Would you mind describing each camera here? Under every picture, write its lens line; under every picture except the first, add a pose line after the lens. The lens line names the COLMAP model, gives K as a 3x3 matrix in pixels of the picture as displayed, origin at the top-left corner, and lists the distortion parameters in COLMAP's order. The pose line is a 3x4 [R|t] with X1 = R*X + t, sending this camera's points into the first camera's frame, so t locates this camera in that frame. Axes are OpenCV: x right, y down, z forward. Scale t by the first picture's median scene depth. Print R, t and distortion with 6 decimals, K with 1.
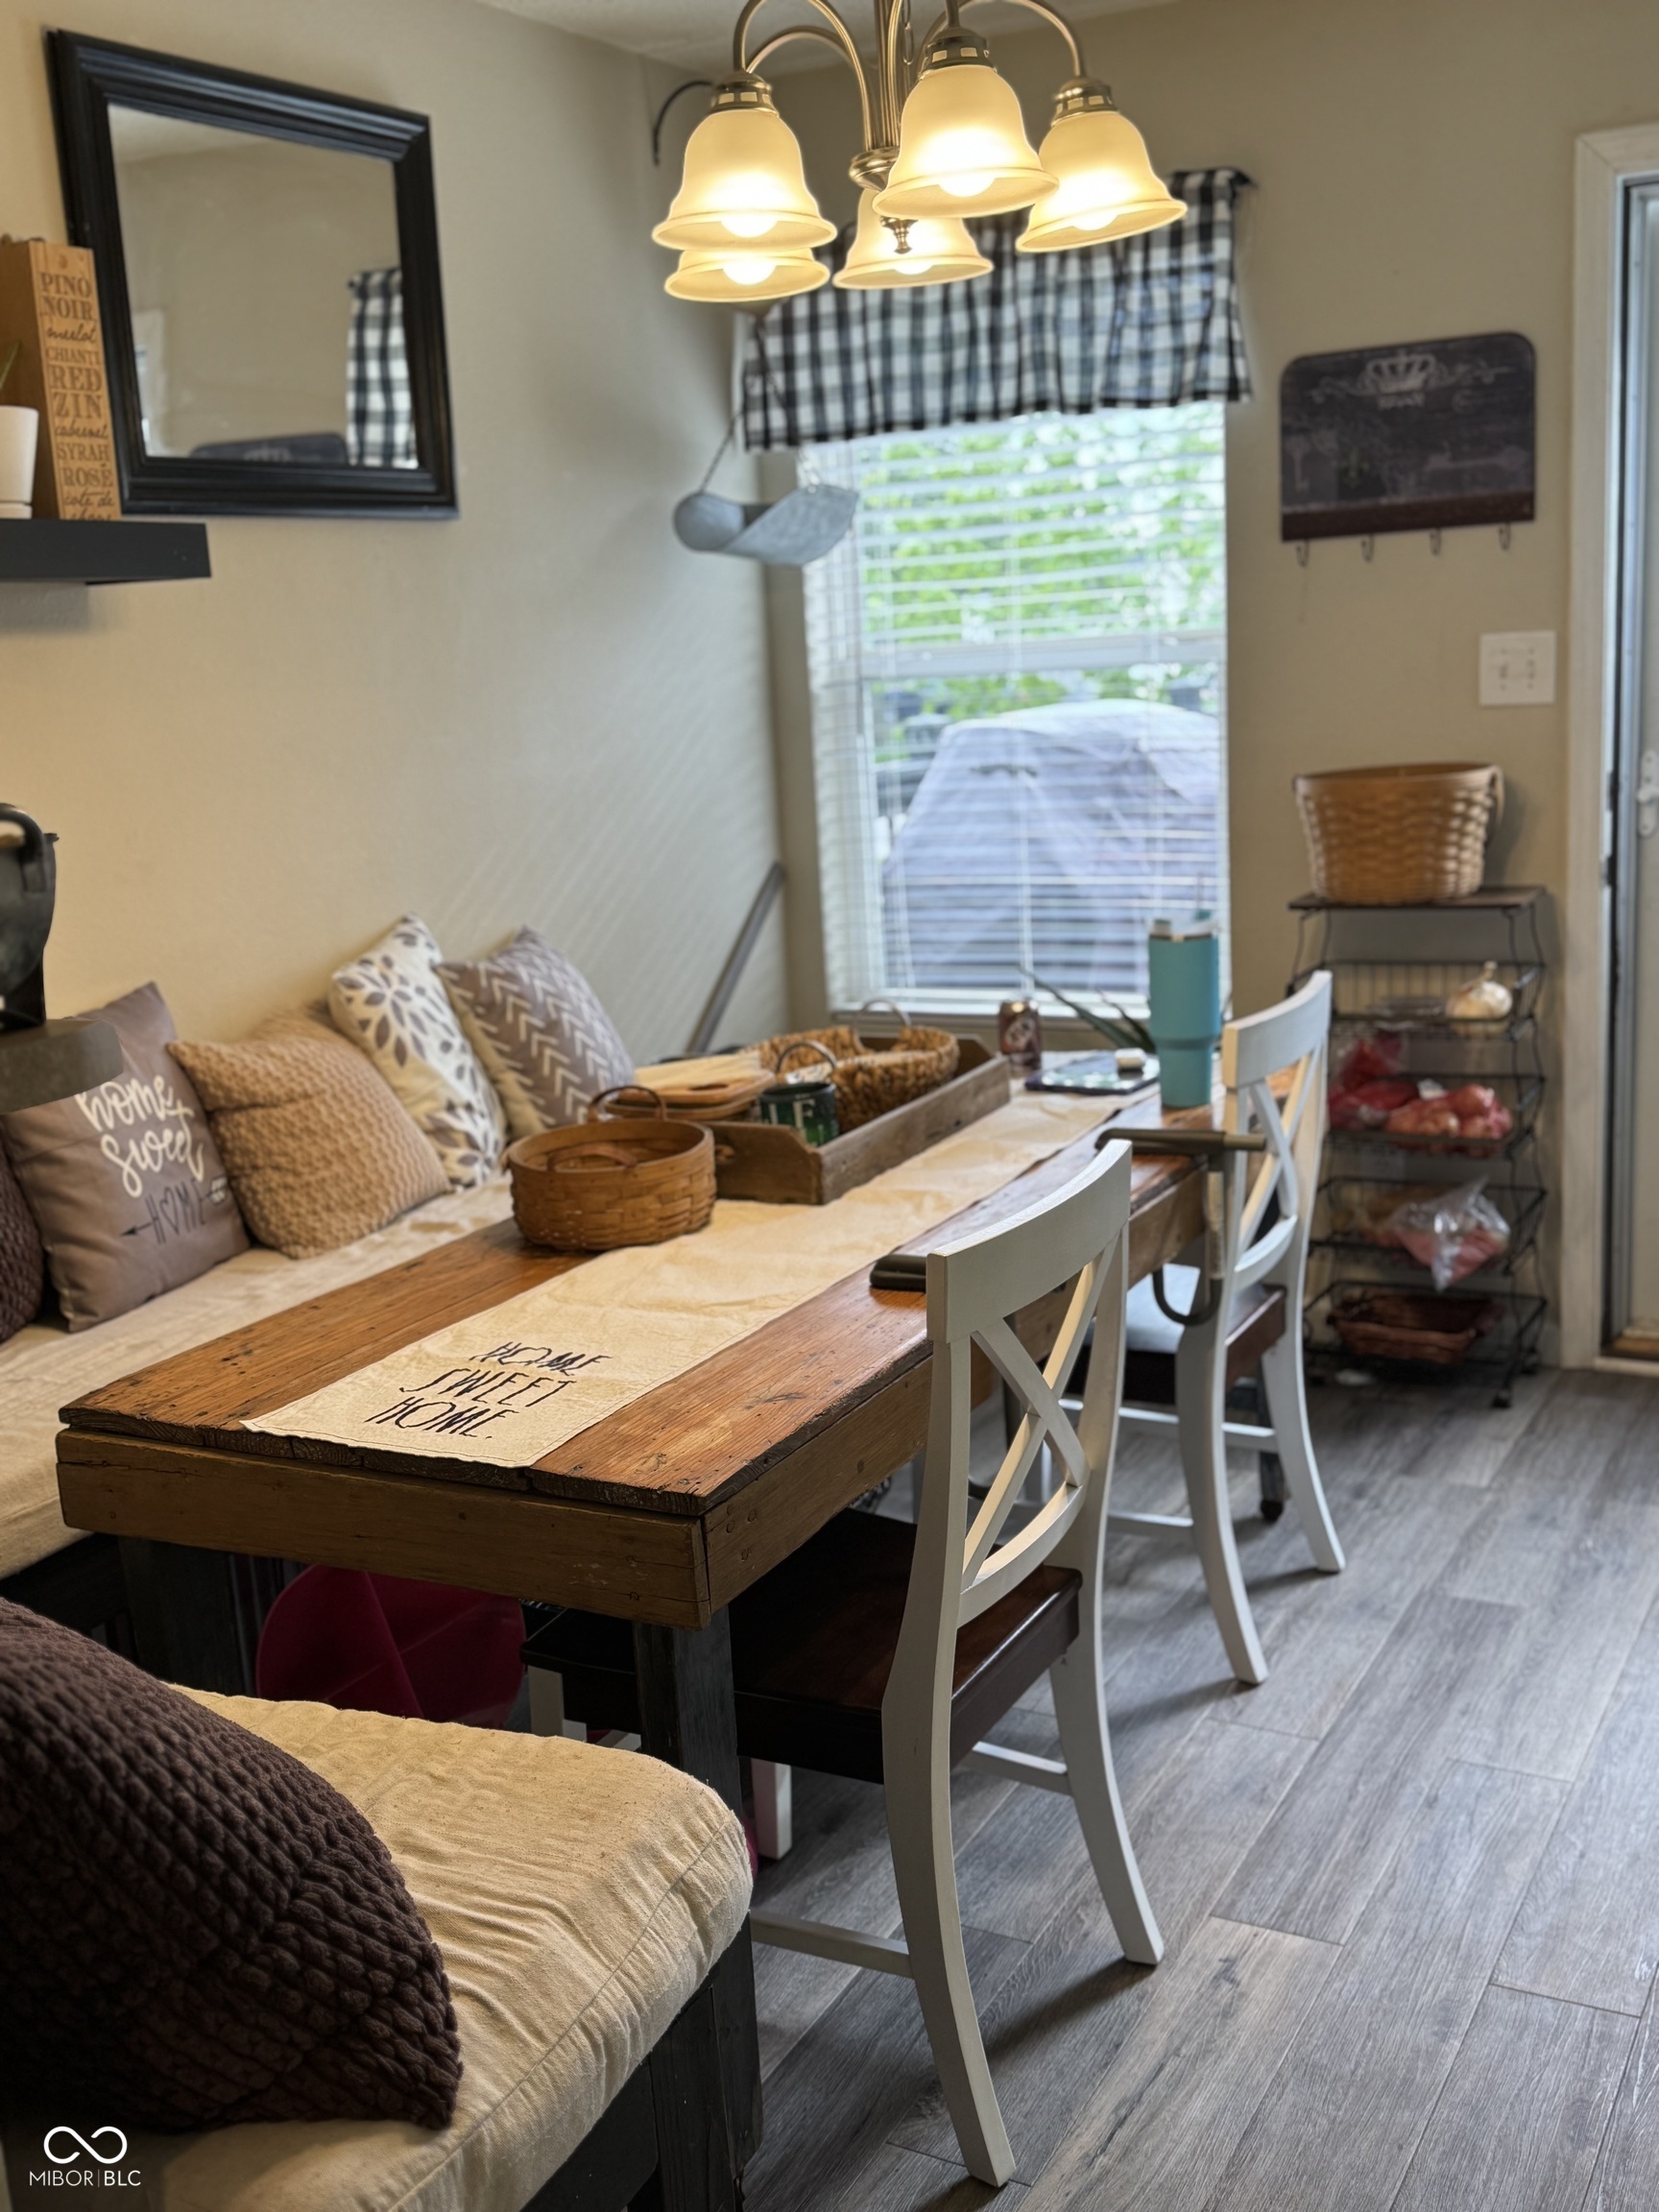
lens RADIAL K [[2283.4, 0, 829.5], [0, 2283.4, 1106.0], [0, 0, 1]] dist [0.042826, -0.010187]
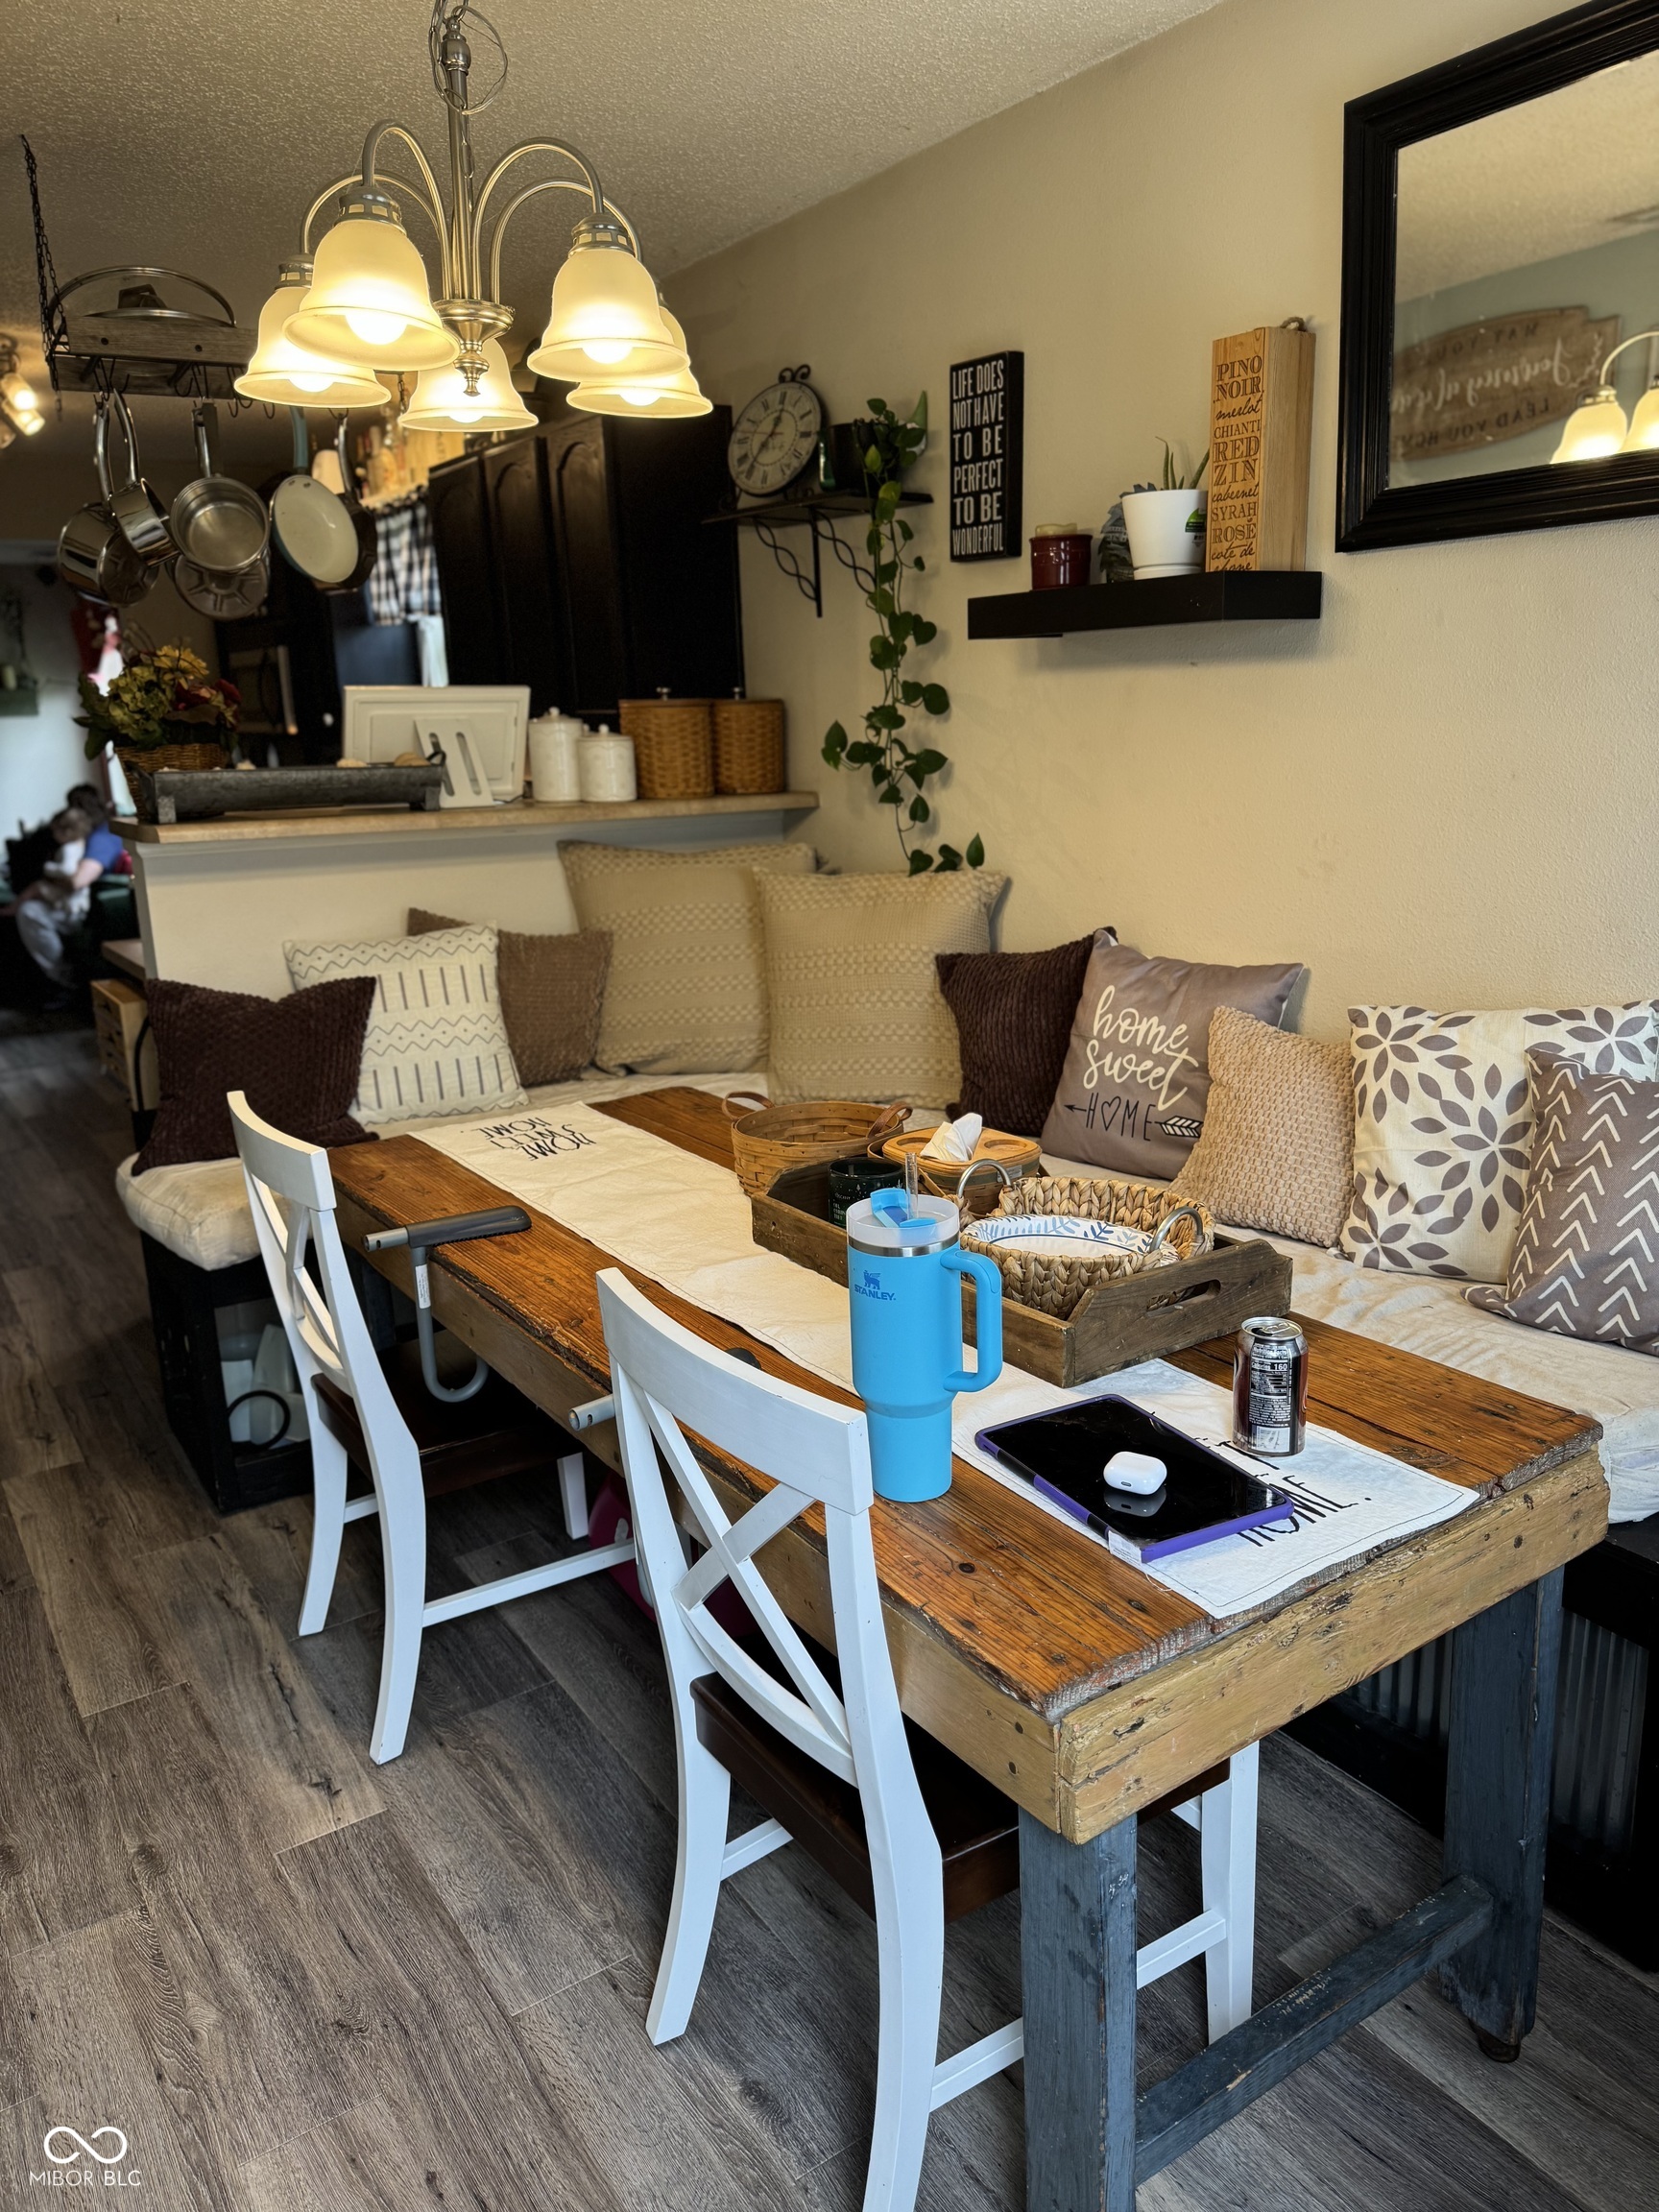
lens RADIAL K [[1572.4, 0, 829.5], [0, 1572.4, 1106.0], [0, 0, 1]] dist [0.105251, -0.161440]
pose [[-0.466238, 0.288779, -0.836199, 0.572207], [-0.123225, 0.914808, 0.384633, -0.299369], [0.876035, 0.282371, -0.390933, 1.247918]]
